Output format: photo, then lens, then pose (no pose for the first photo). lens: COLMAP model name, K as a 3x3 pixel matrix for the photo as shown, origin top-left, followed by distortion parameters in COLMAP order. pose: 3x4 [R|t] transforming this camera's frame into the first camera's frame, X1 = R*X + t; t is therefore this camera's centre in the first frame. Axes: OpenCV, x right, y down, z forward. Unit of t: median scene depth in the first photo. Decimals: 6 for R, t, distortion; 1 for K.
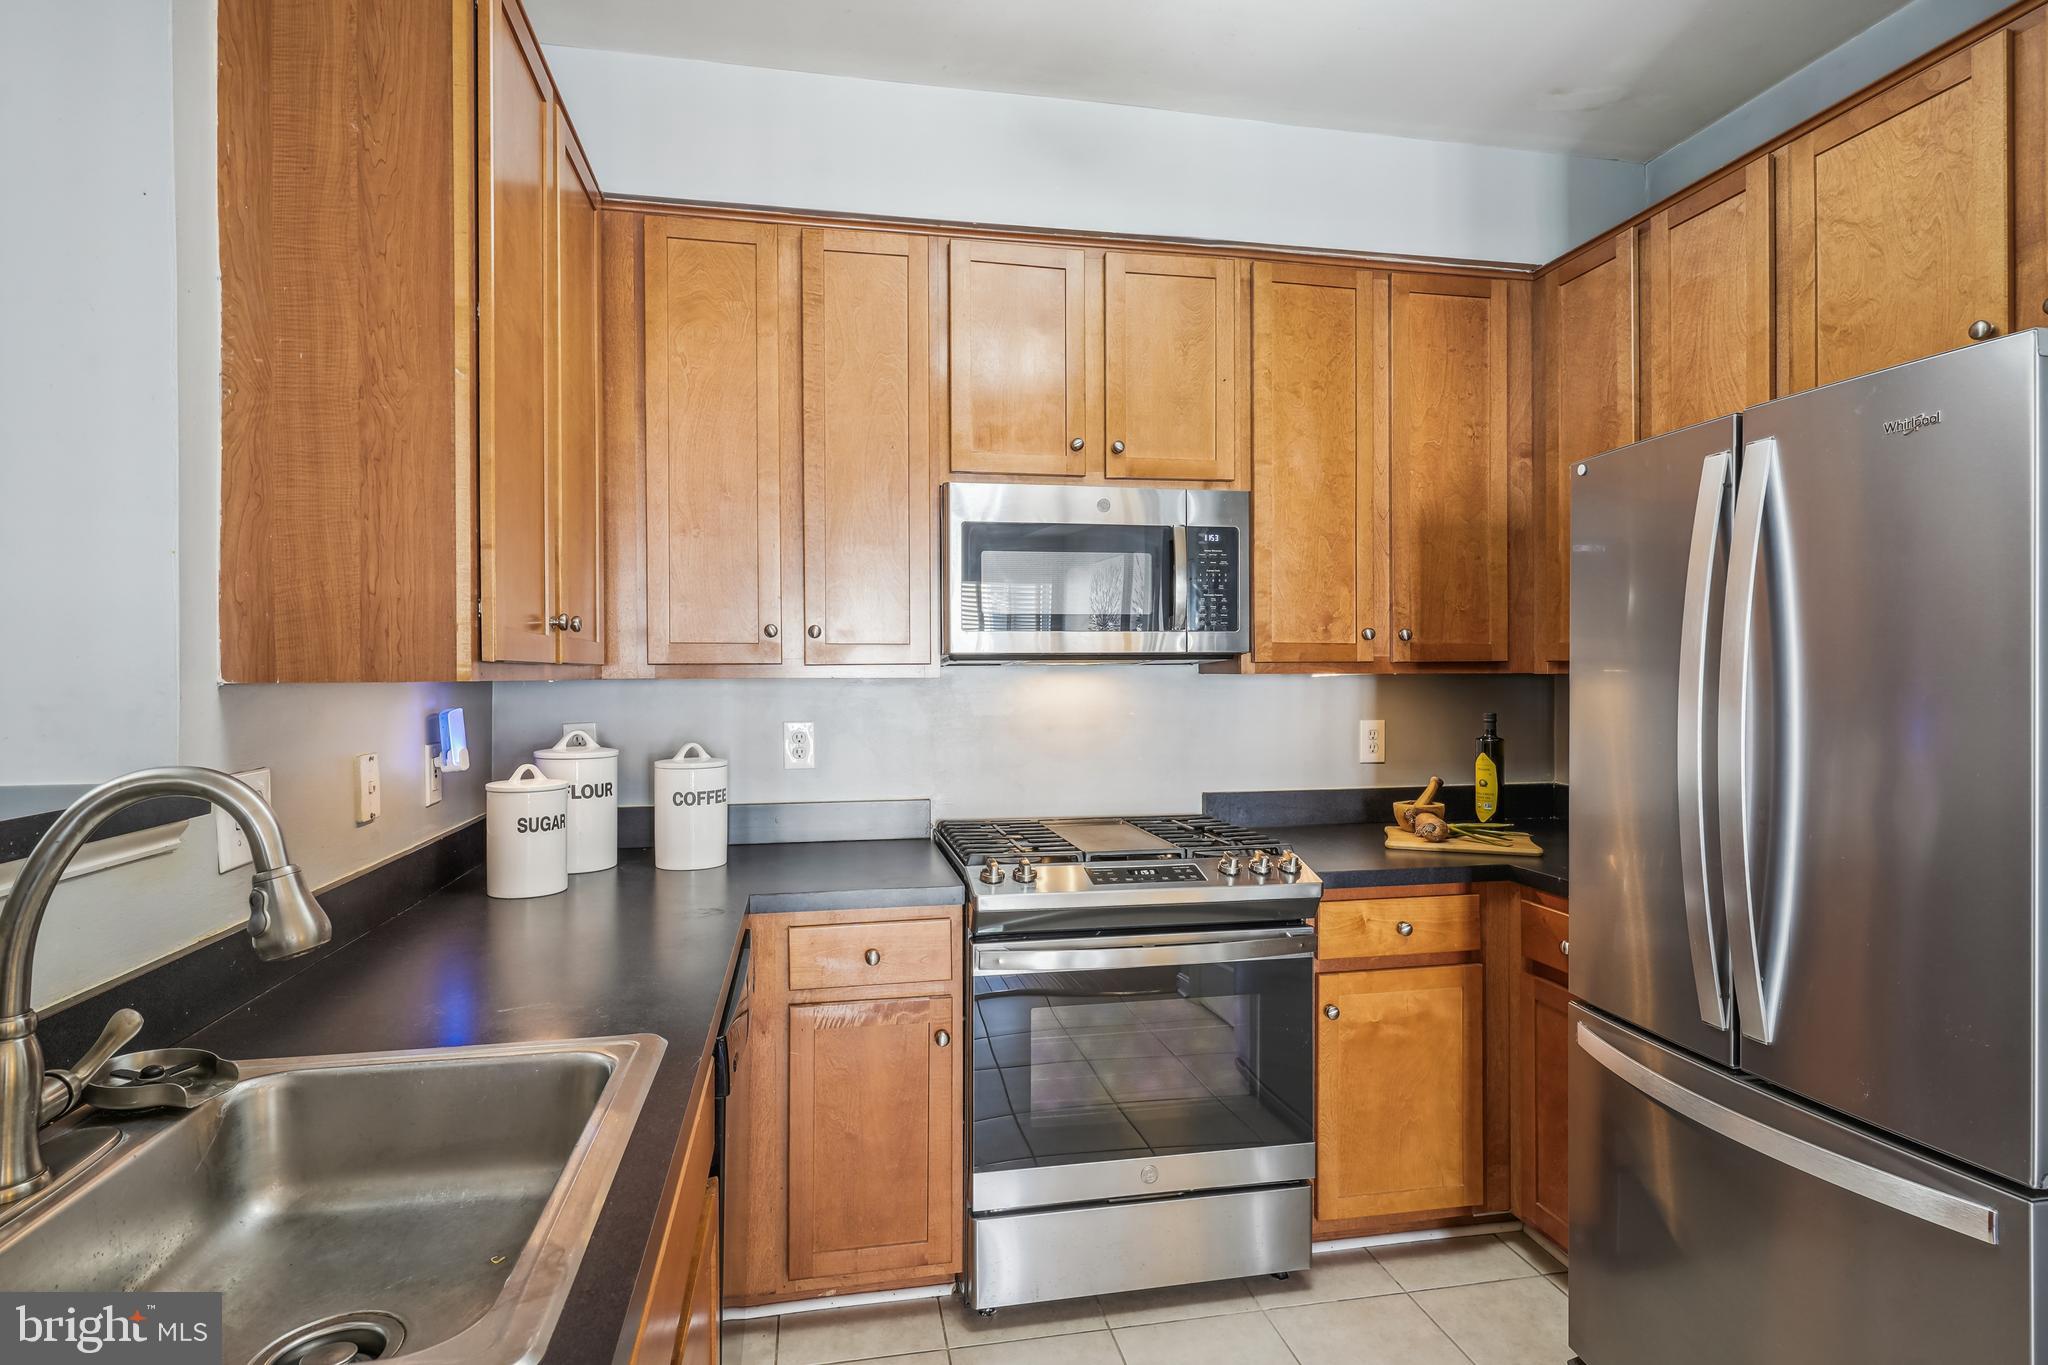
lens RADIAL K [[1038.9, 0, 1020.3], [0, 1038.9, 671.8], [0, 0, 1]] dist [0.000477, -0.000558]
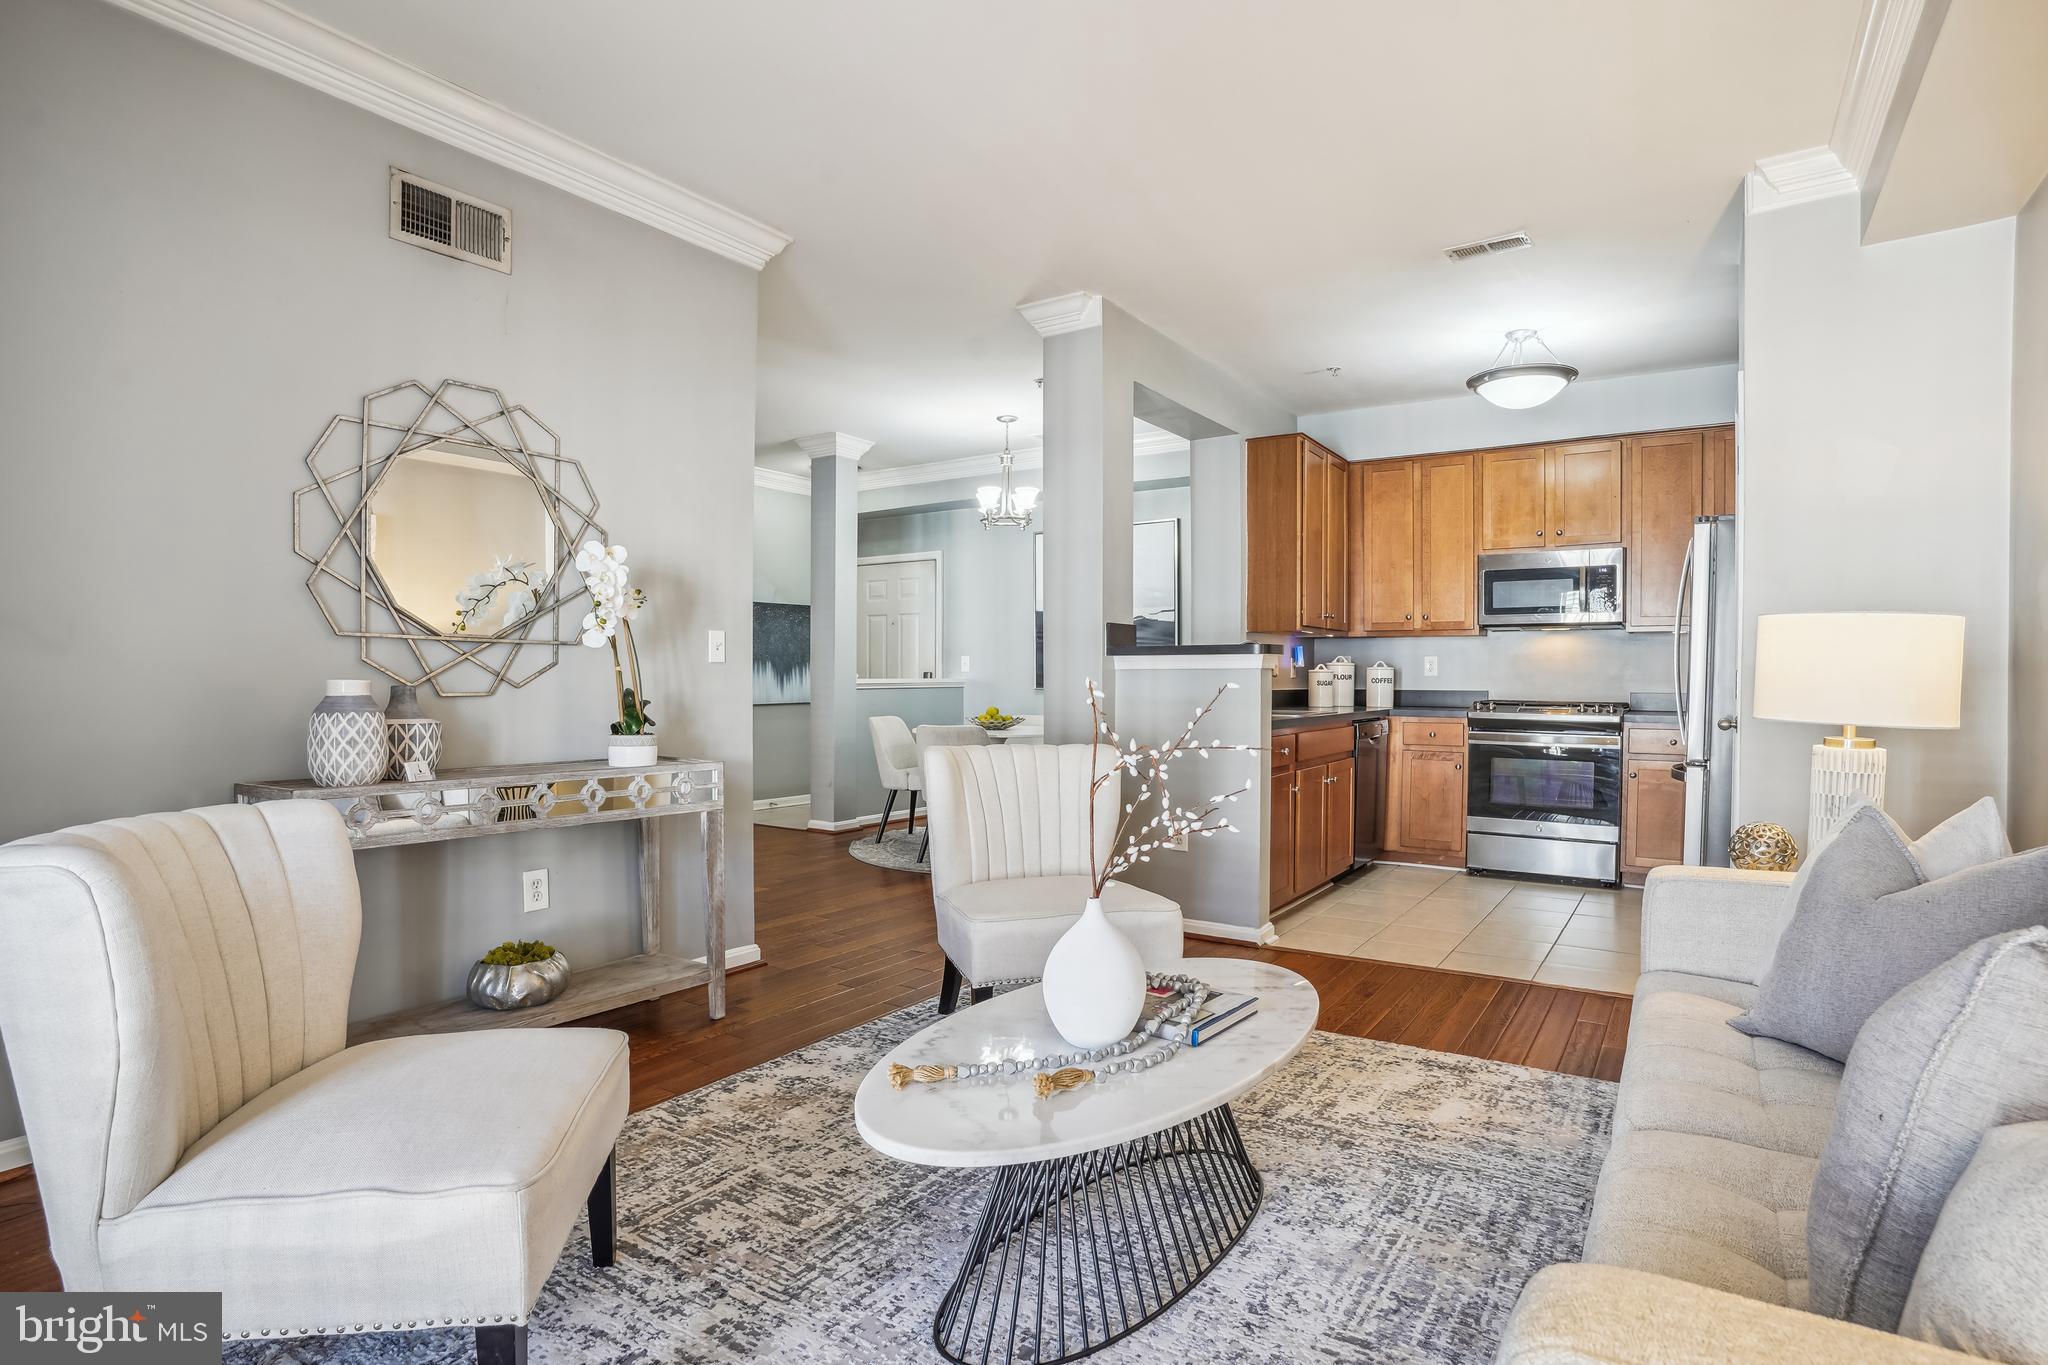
lens RADIAL K [[1052.1, 0, 1021.4], [0, 1052.1, 692.1], [0, 0, 1]] dist [-0.087425, 0.044963]
pose [[0.708686, 0.017796, -0.705299, 0.918426], [-0.007725, 0.999818, 0.017465, 0.110320], [0.705482, -0.006929, 0.708694, -1.541028]]
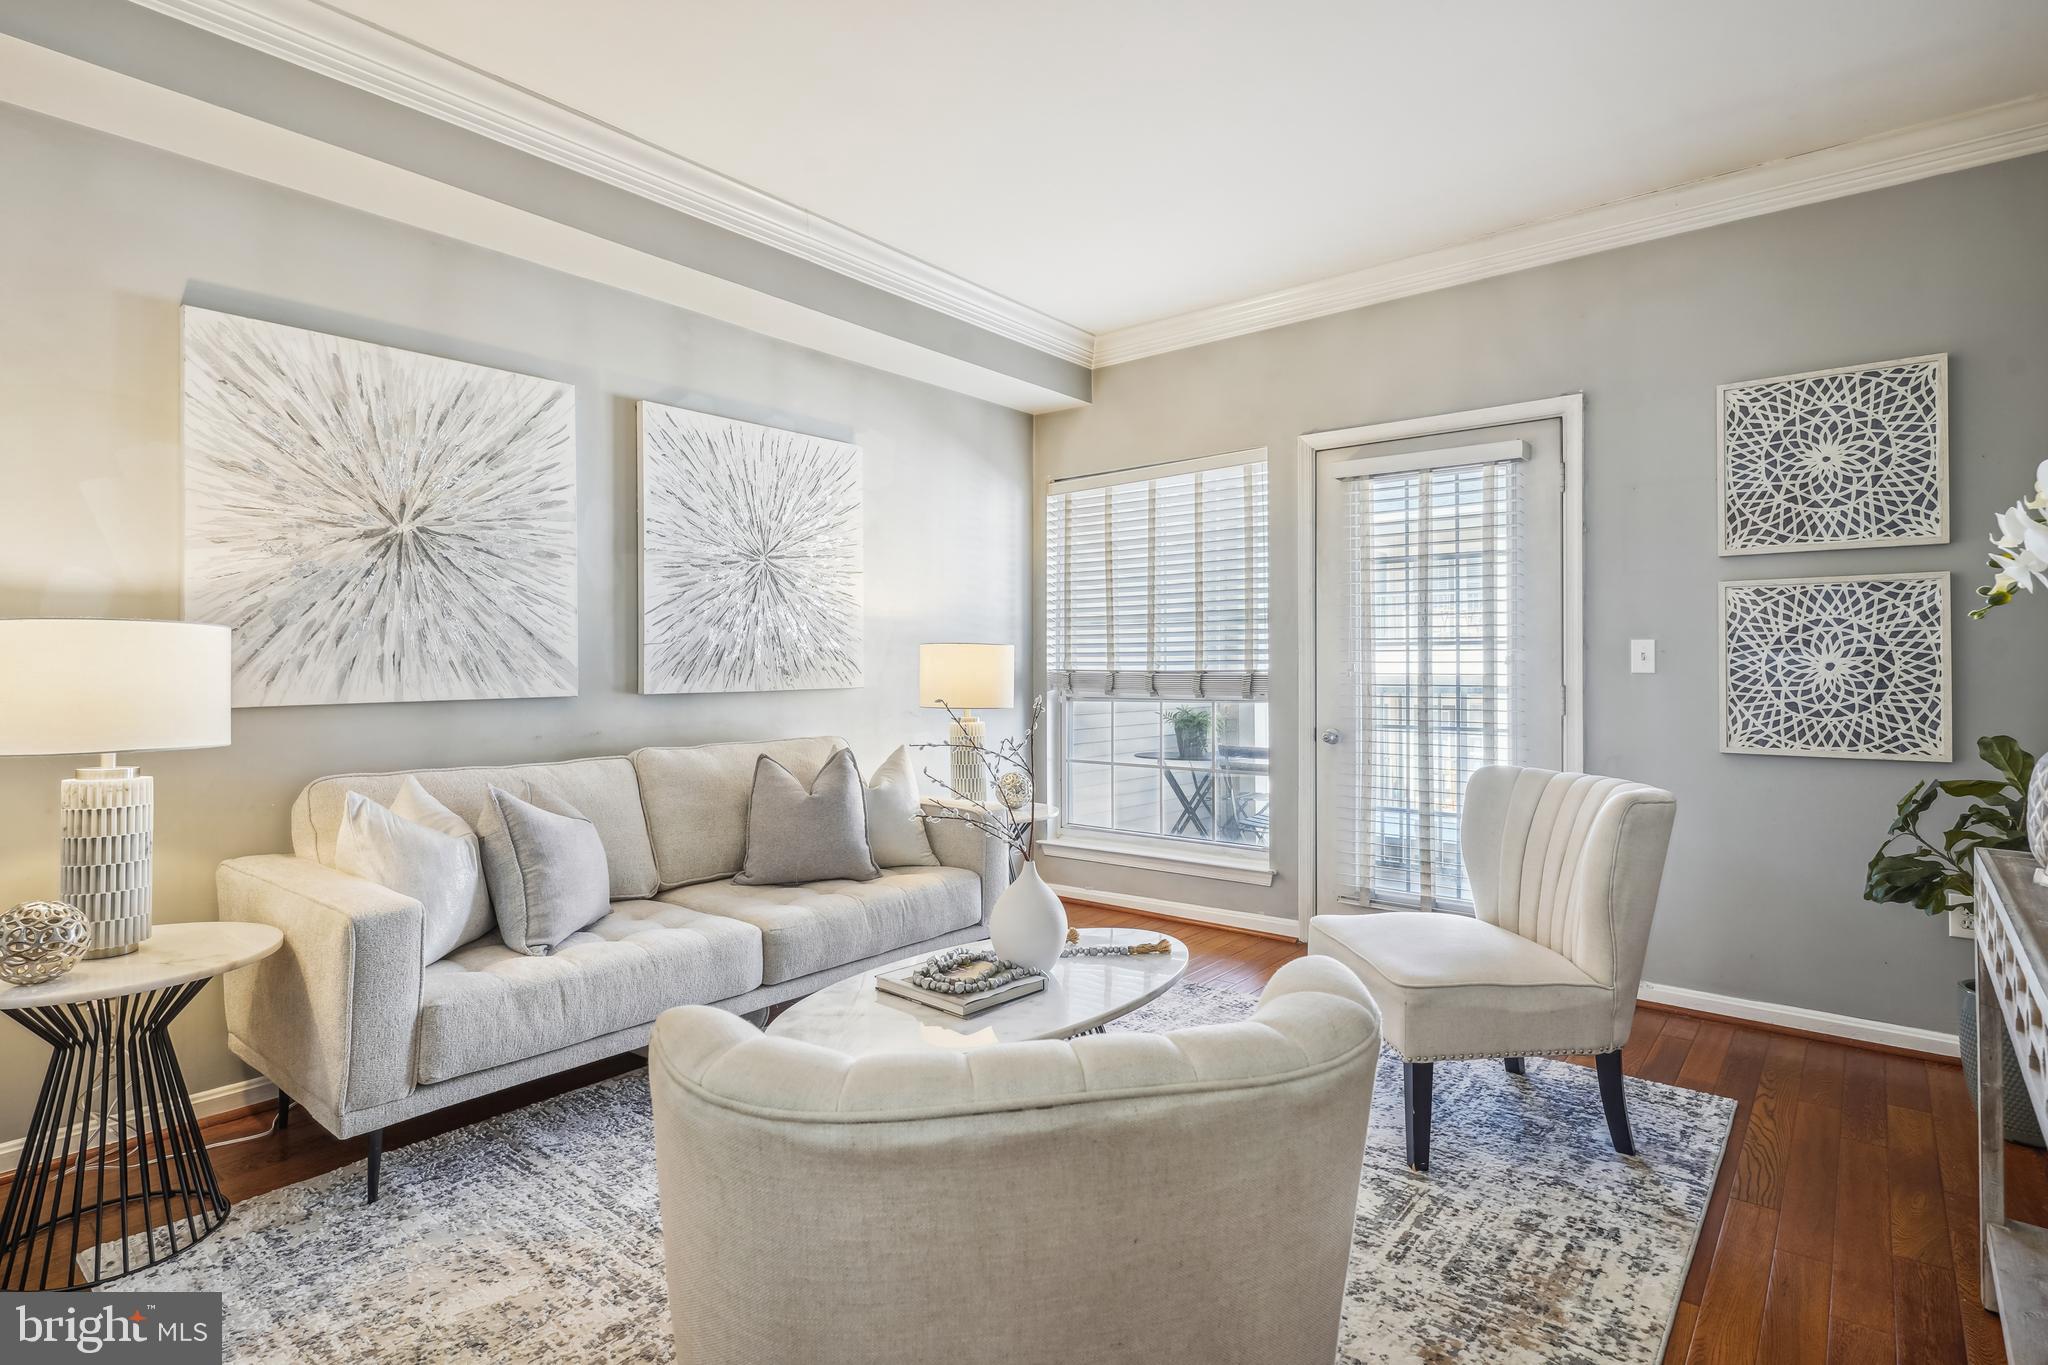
lens RADIAL K [[1025.4, 0, 1005.2], [0, 1025.4, 655.5], [0, 0, 1]] dist [0.000457, -0.000286]
pose [[-0.626872, 0.016174, 0.778955, -0.385092], [0.003049, 0.999828, -0.018306, 0.090037], [-0.779117, -0.009101, -0.626813, -0.279380]]
